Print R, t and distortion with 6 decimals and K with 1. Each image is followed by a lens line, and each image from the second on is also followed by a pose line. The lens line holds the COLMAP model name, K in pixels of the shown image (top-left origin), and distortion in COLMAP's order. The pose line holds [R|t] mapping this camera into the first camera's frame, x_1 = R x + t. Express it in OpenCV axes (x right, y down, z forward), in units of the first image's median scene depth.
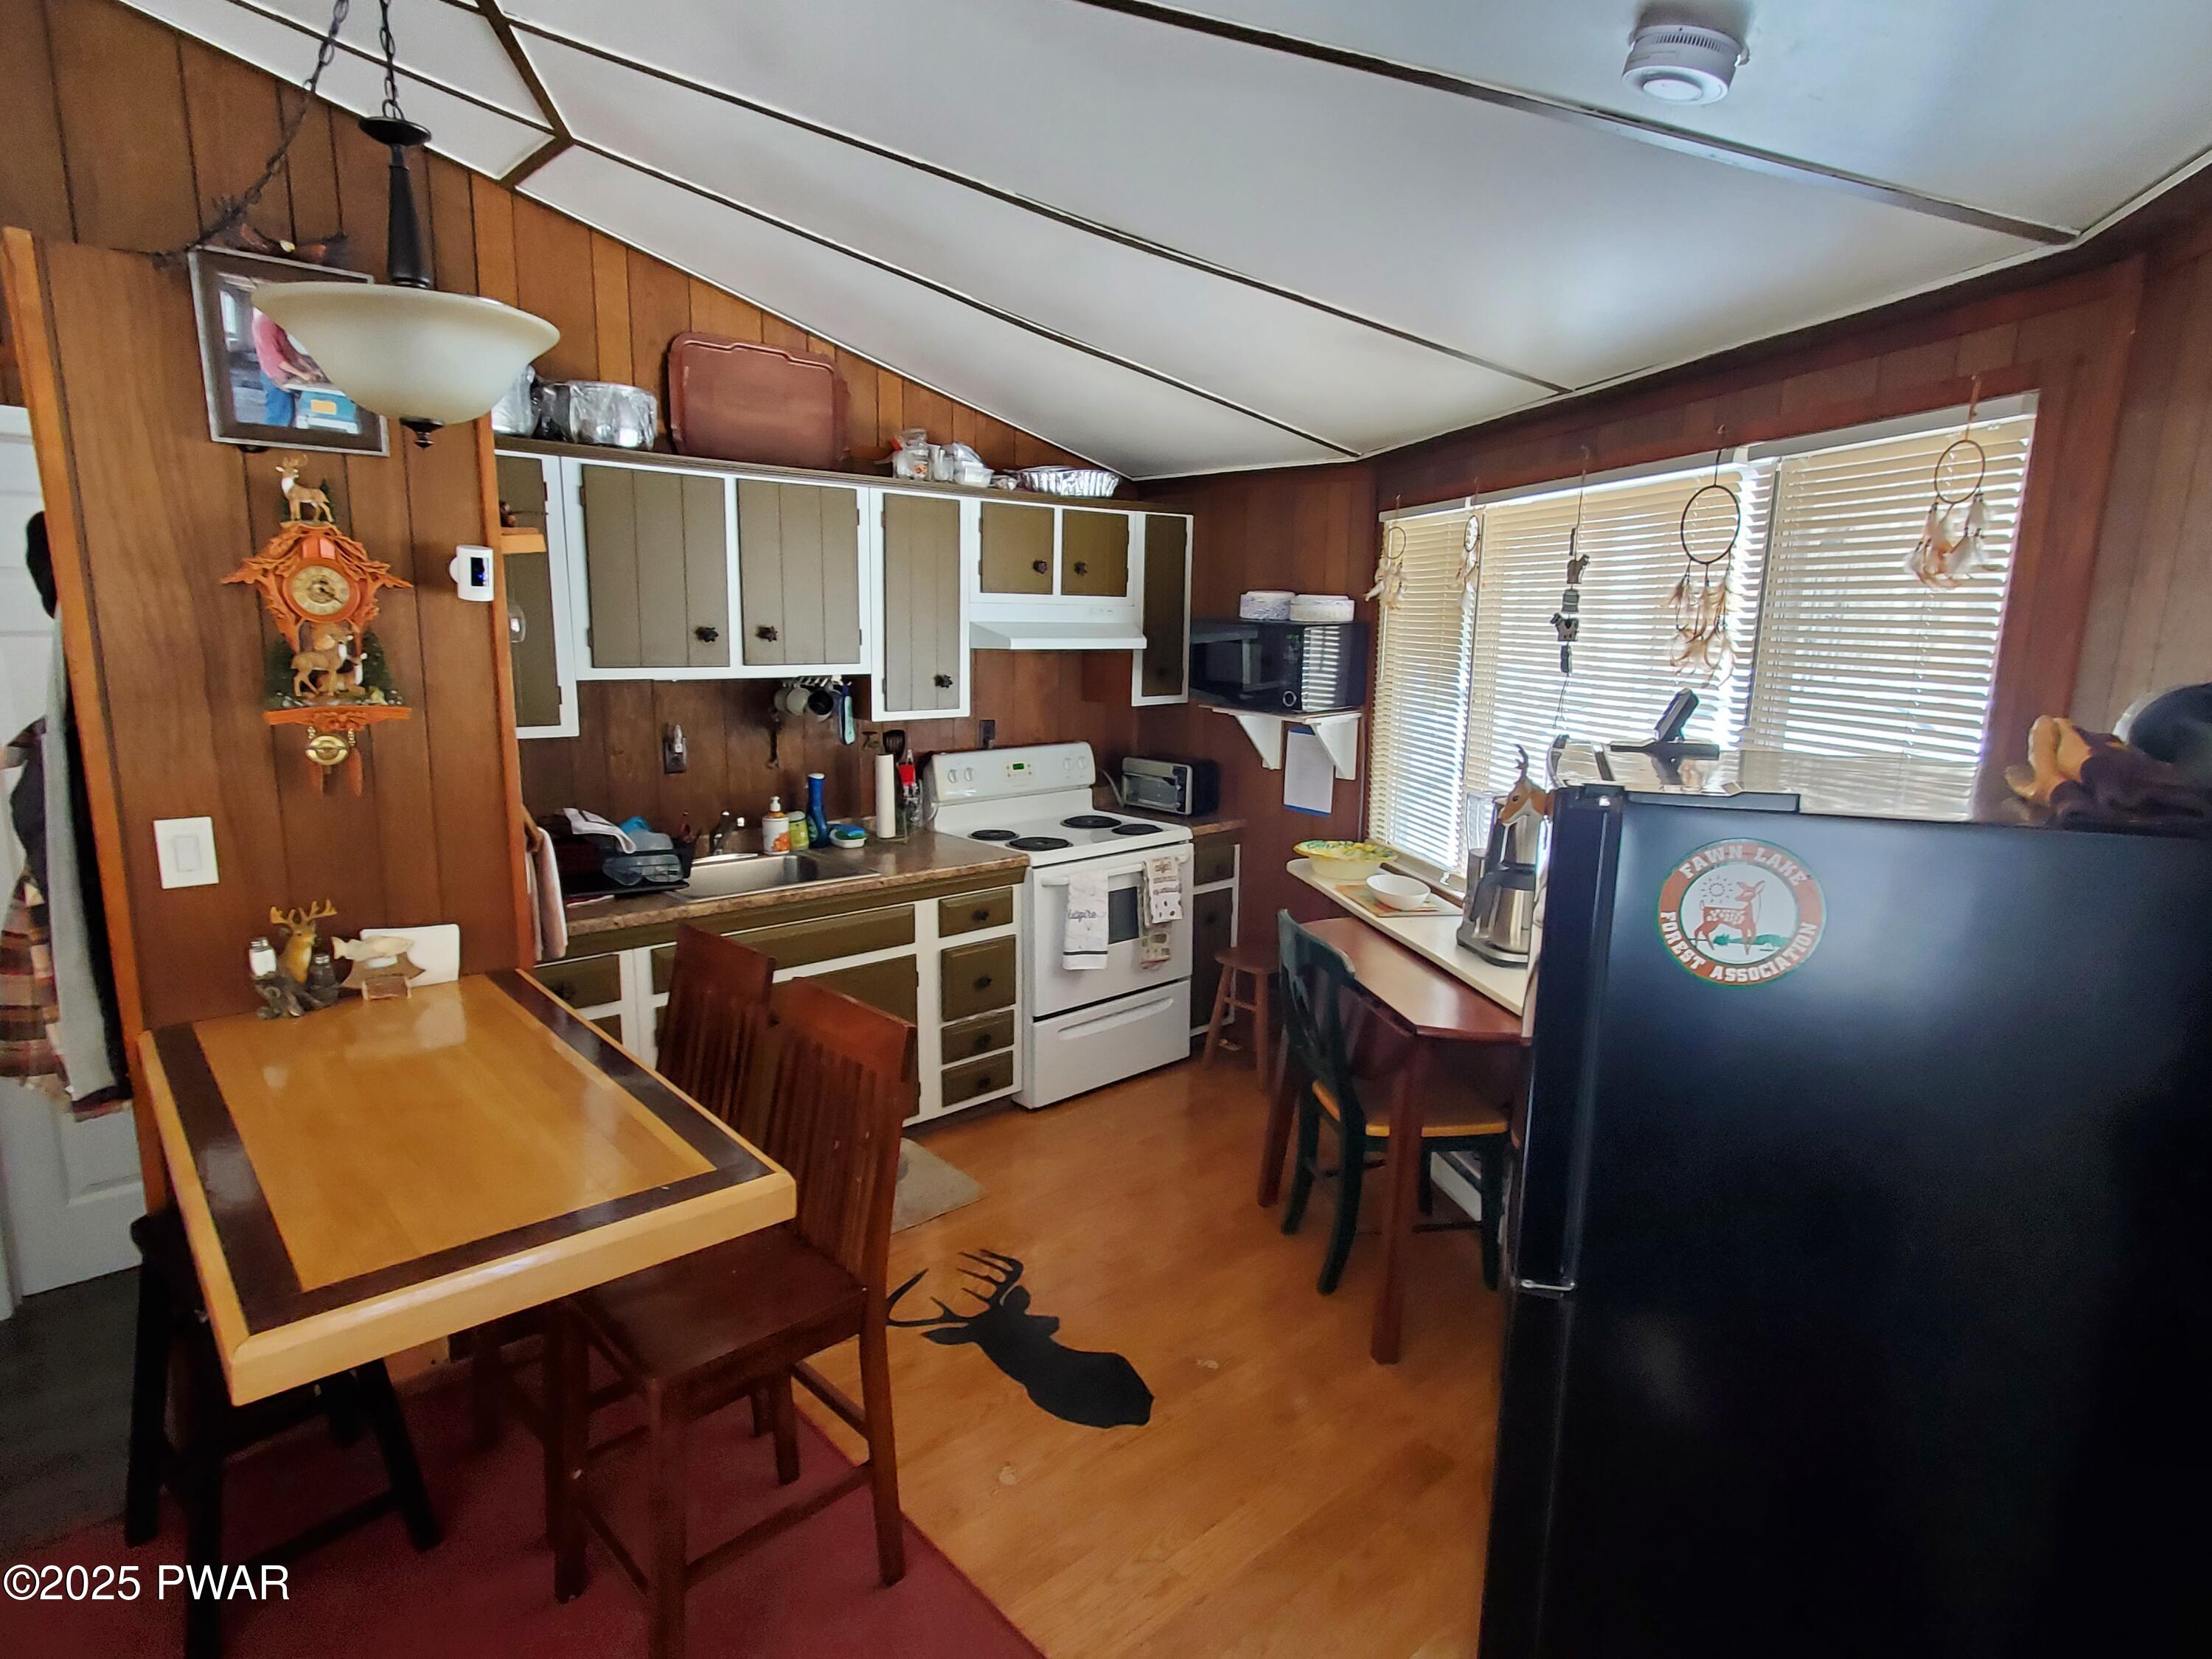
lens RADIAL K [[1190.9, 0, 1106.0], [0, 1190.9, 829.5], [0, 0, 1]] dist [0.000920, 0.000060]
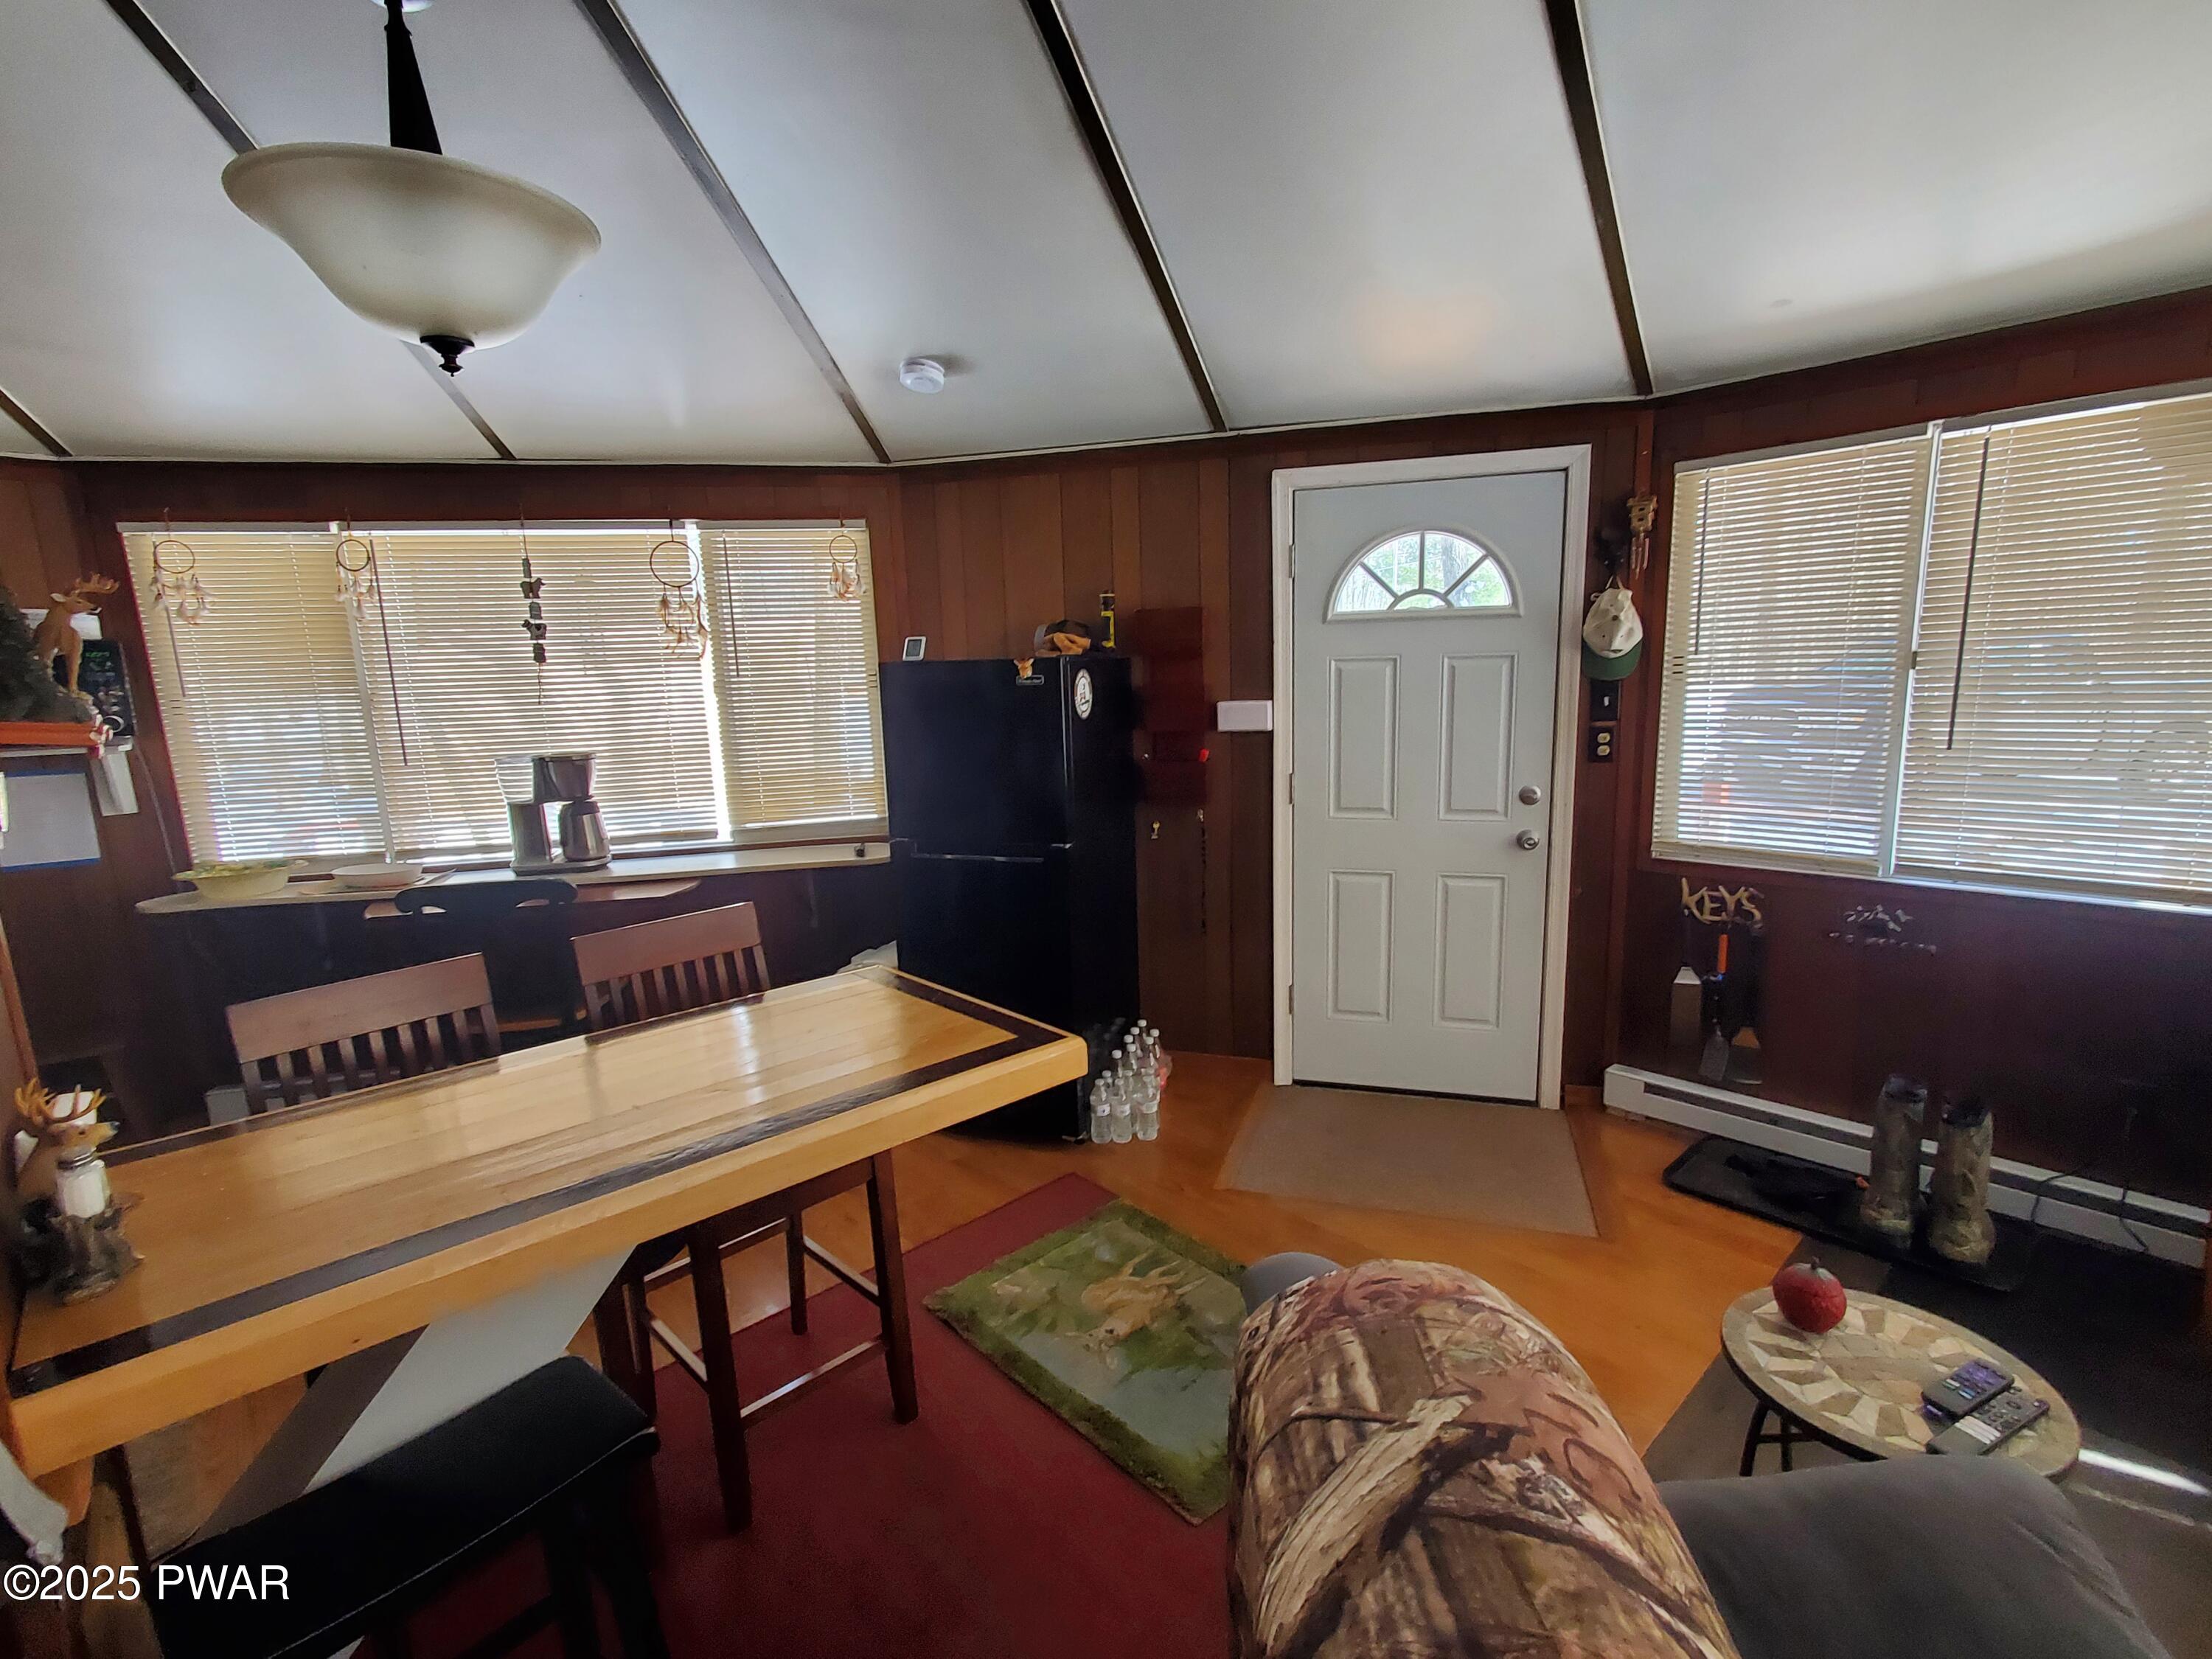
lens RADIAL K [[1030.2, 0, 1106.0], [0, 1030.2, 829.5], [0, 0, 1]] dist [0.002943, 0.000547]
pose [[-0.010582, -0.179955, 0.983618, -0.853429], [0.211401, 0.961036, 0.178098, -0.019577], [-0.977342, 0.209822, 0.027873, 0.367069]]
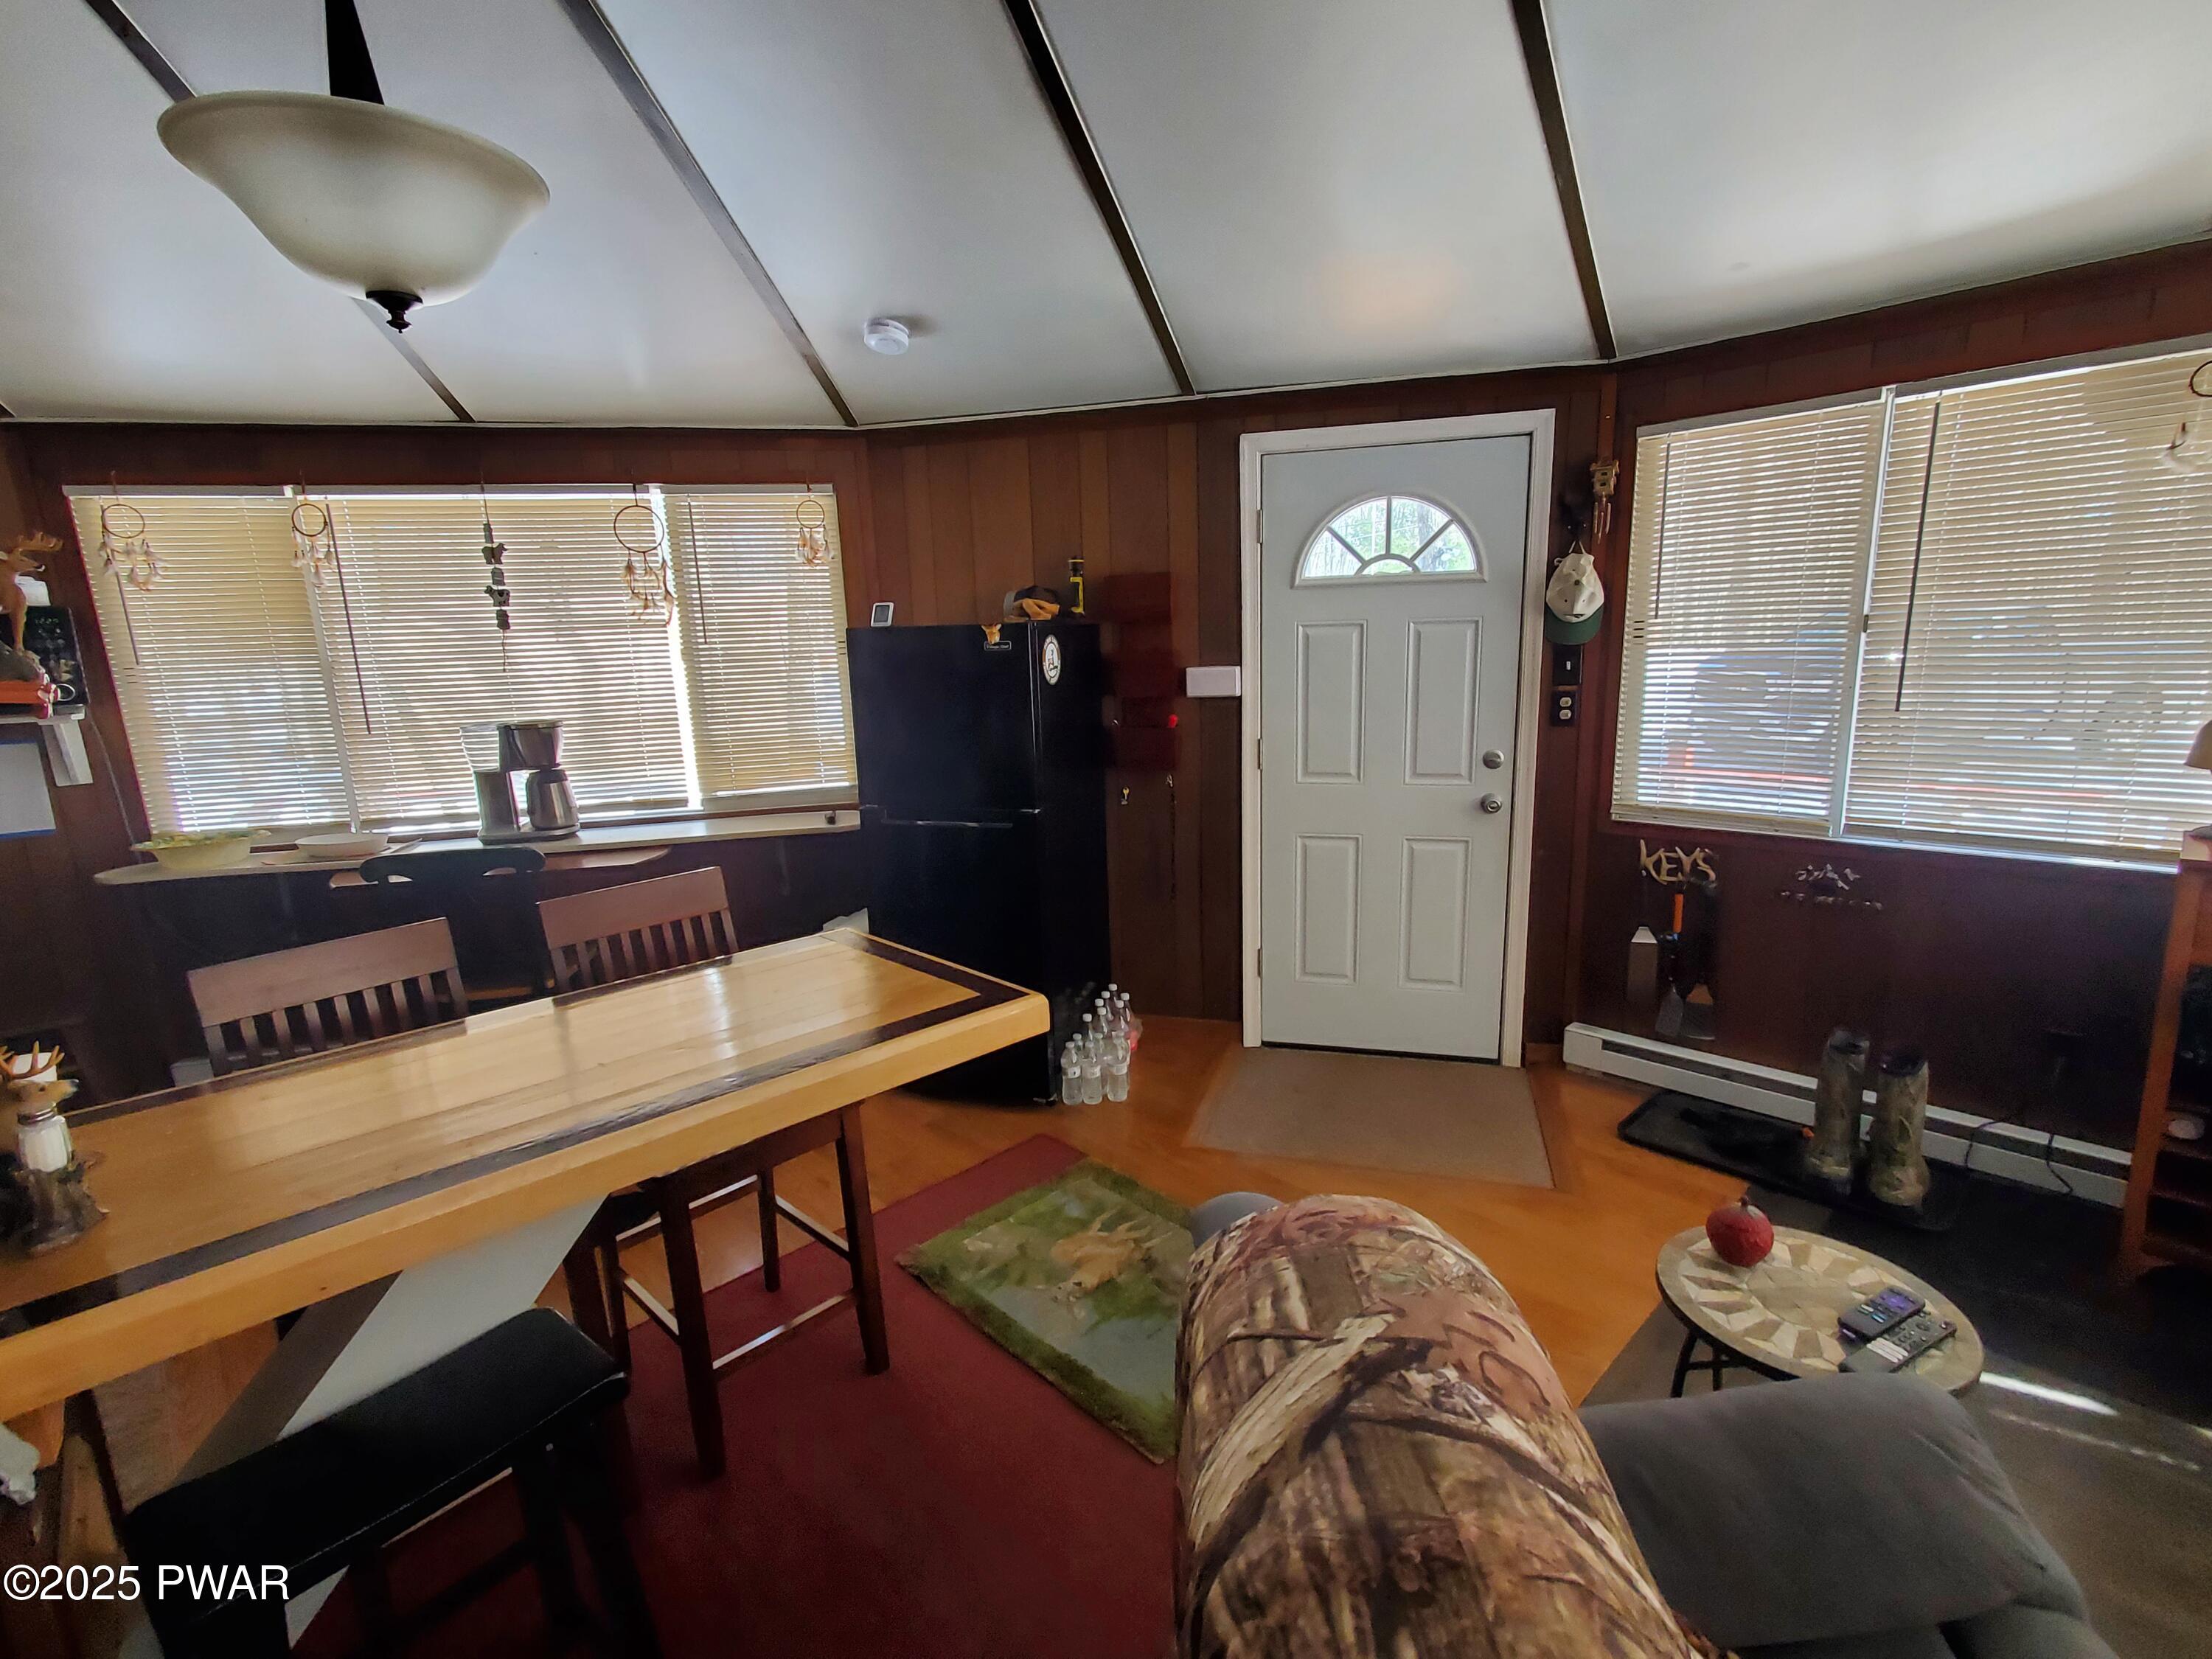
lens RADIAL K [[1032.9, 0, 1106.0], [0, 1032.9, 829.5], [0, 0, 1]] dist [0.003086, 0.000932]
pose [[-0.030254, -0.206384, 0.978003, -0.863770], [0.212031, 0.954858, 0.208059, -0.012459], [-0.976794, 0.213662, 0.014871, 0.357590]]
